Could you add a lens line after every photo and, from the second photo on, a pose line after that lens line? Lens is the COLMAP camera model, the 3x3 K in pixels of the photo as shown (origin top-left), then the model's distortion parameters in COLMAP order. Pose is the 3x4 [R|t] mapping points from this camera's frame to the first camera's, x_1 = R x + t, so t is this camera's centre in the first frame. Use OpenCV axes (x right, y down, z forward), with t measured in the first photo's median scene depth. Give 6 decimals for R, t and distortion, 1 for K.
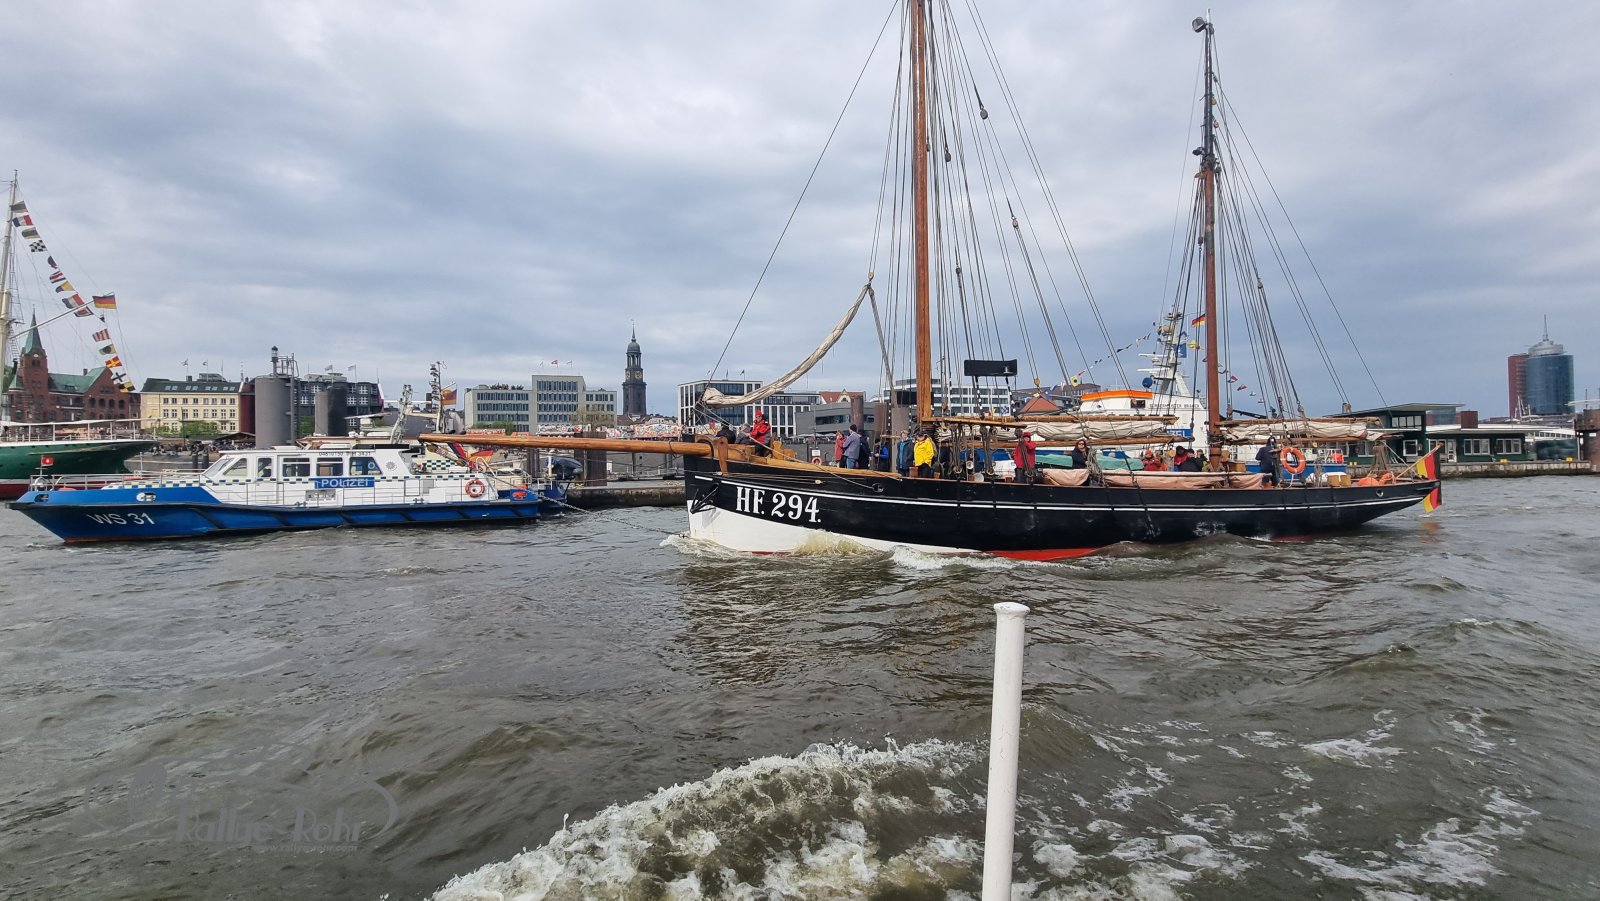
lens RADIAL K [[660.5, 0, 808.6], [0, 660.5, 477.4], [0, 0, 1]] dist [0.003573, 0.000390]
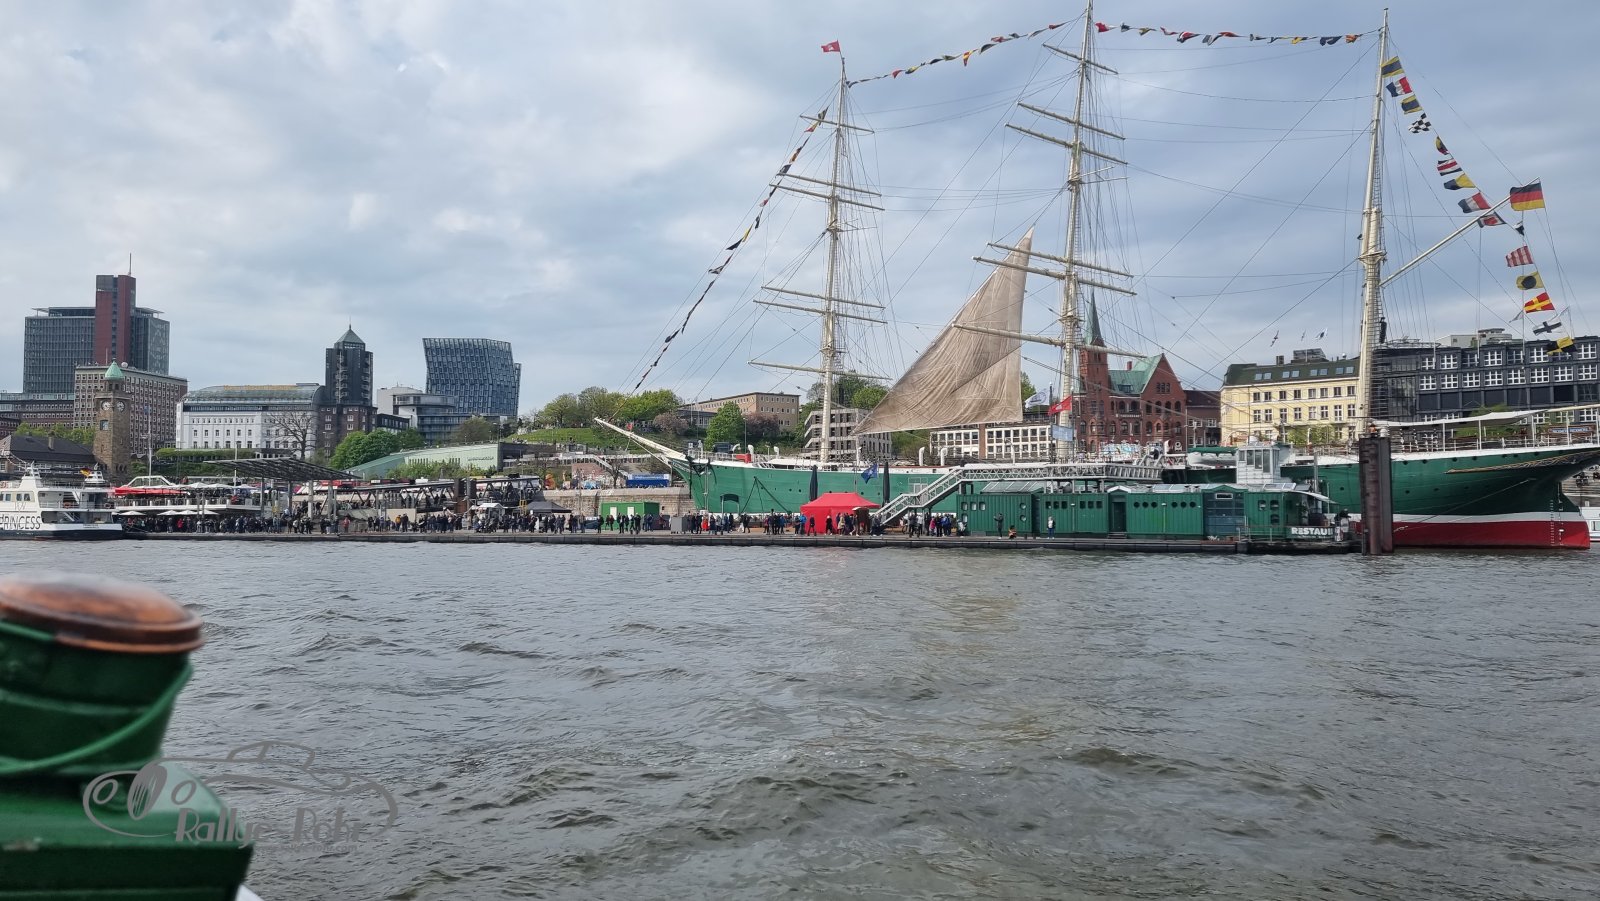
lens RADIAL K [[1132.0, 0, 828.5], [0, 1132.0, 454.3], [0, 0, 1]] dist [0.087914, -0.054743]
pose [[0.623187, -0.026408, -0.781627, -0.349497], [-0.018831, 0.998633, -0.048754, 0.002904], [0.781846, 0.045102, 0.621838, -0.020457]]
